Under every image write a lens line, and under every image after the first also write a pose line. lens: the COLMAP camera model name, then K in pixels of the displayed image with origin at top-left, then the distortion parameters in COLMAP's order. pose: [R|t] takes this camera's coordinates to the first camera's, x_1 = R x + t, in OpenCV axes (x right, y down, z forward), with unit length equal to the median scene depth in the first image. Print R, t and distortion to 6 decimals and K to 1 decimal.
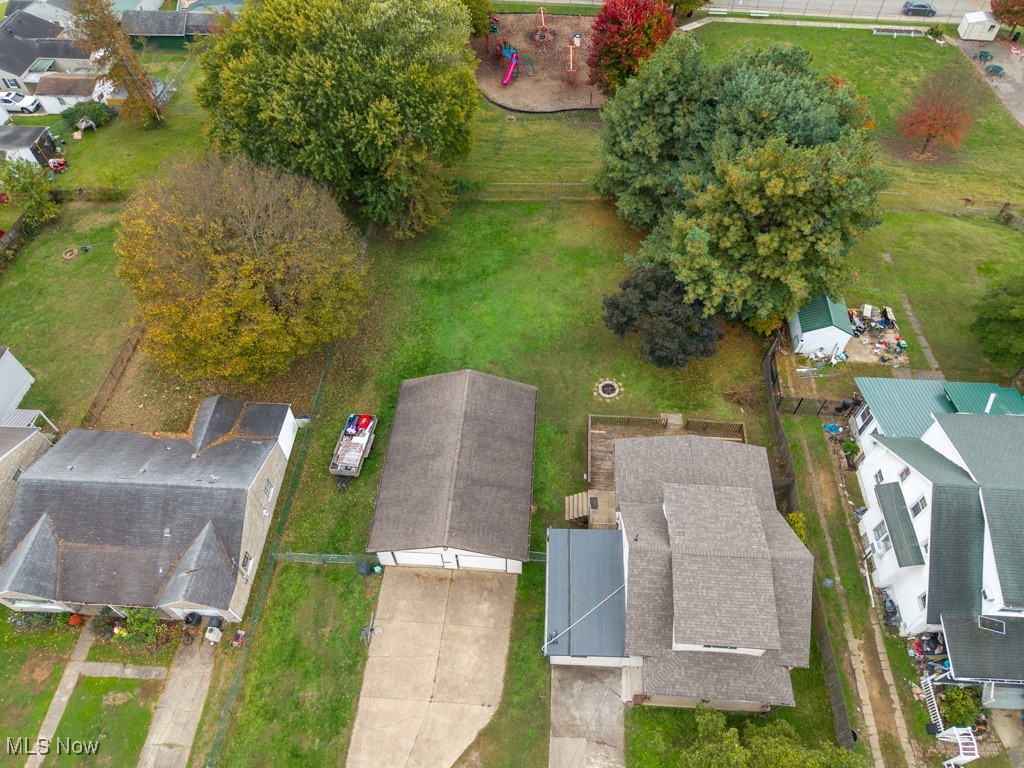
lens RADIAL K [[684.6, 0, 505.9], [0, 684.6, 385.0], [0, 0, 1]] dist [-0.005074, 0.002296]
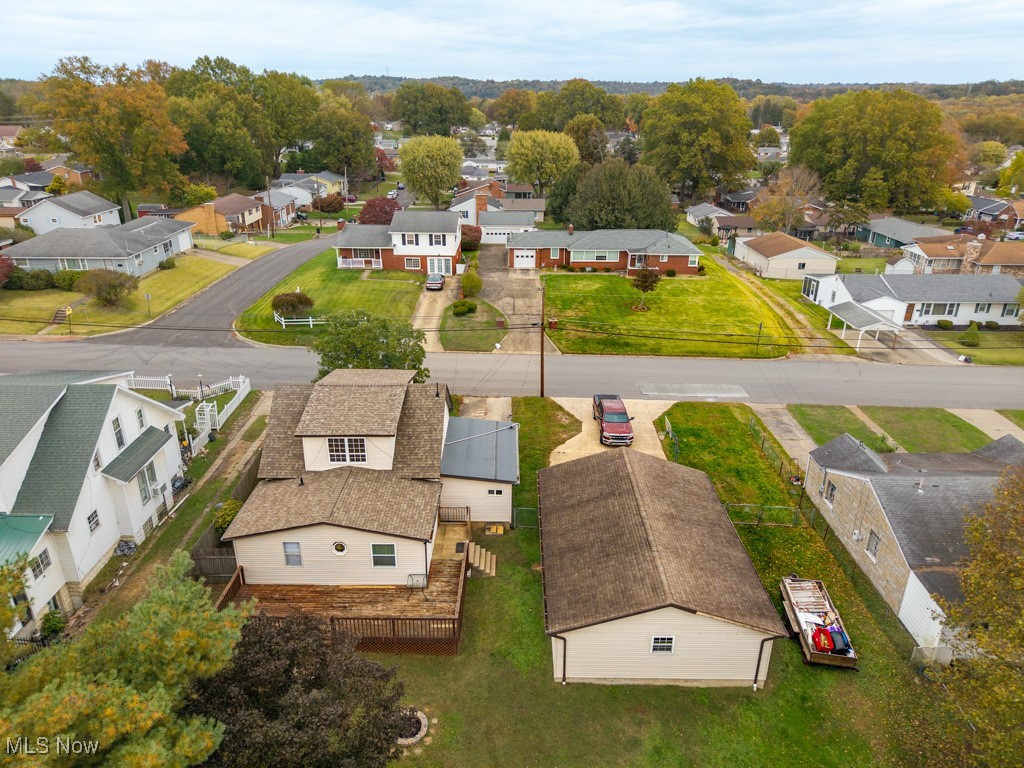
lens RADIAL K [[684.6, 0, 505.9], [0, 684.6, 385.0], [0, 0, 1]] dist [-0.005074, 0.002296]
pose [[-0.998528, 0.020637, -0.050153, 0.105262], [-0.043384, 0.250957, 0.967025, -0.602061], [0.032542, 0.967778, -0.249693, 0.954540]]
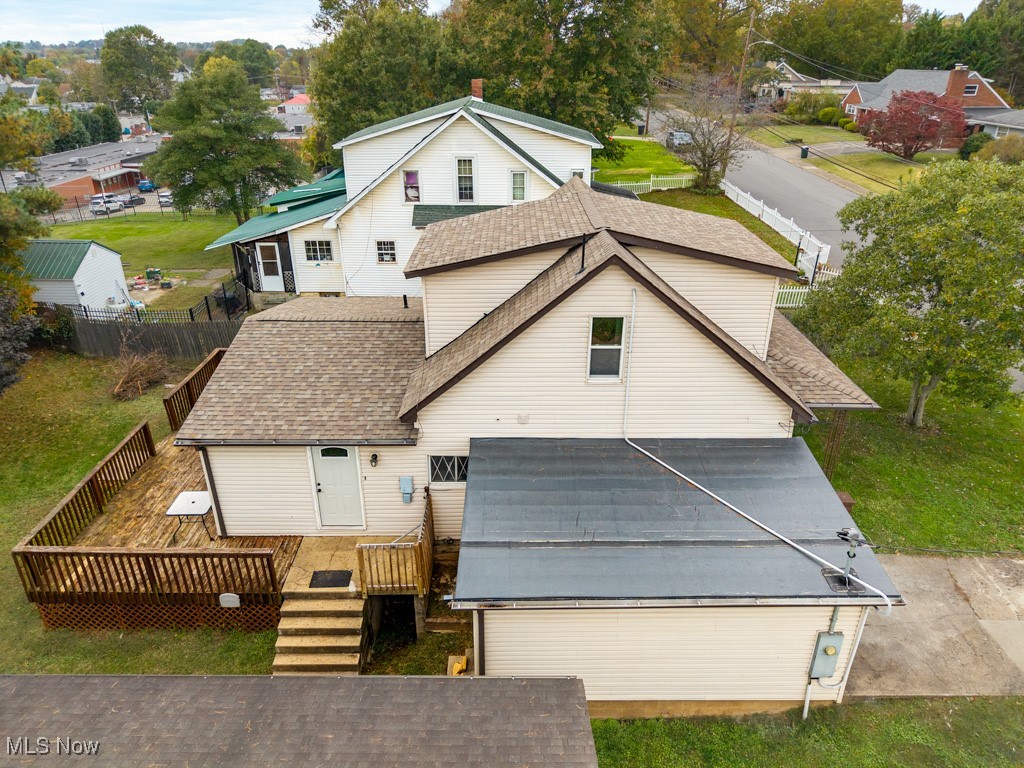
lens RADIAL K [[686.6, 0, 521.6], [0, 686.6, 368.5], [0, 0, 1]] dist [0.012962, -0.016829]
pose [[-0.075885, -0.412725, 0.907689, -0.127479], [0.791196, 0.529086, 0.306720, 0.085120], [-0.606836, 0.741436, 0.286397, 0.726887]]
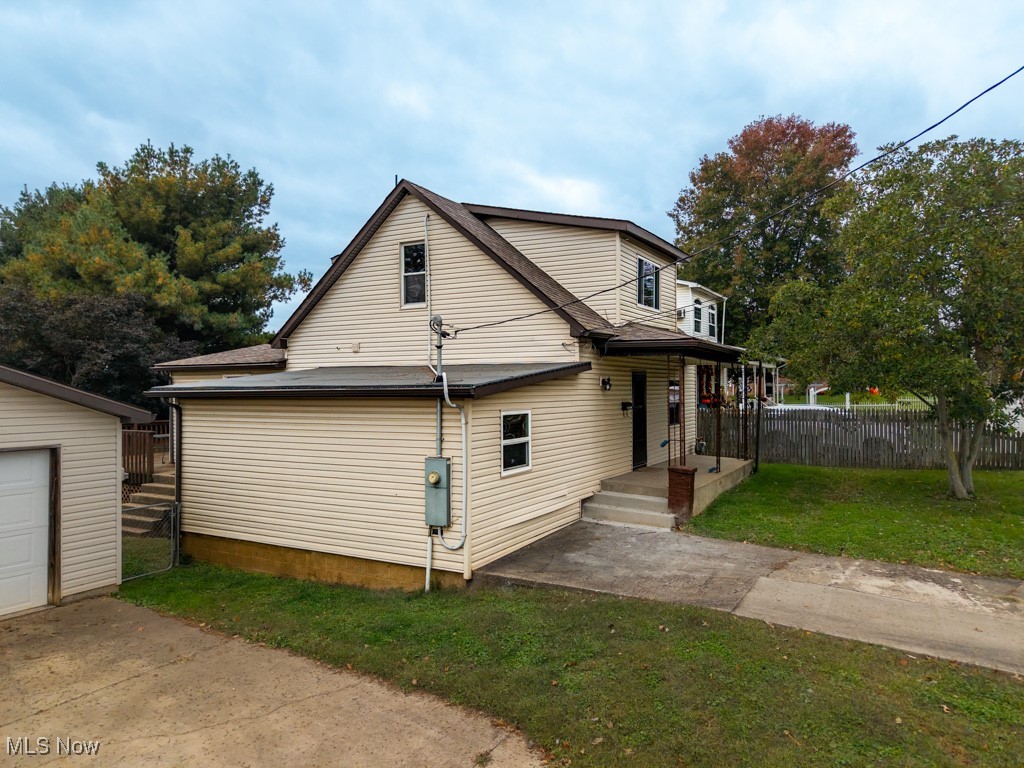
lens RADIAL K [[686.6, 0, 521.6], [0, 686.6, 368.5], [0, 0, 1]] dist [0.012962, -0.016829]
pose [[0.428248, 0.034359, 0.903008, -0.132772], [0.718977, 0.592395, -0.363512, 0.386656], [-0.547427, 0.804915, 0.228989, 0.715779]]
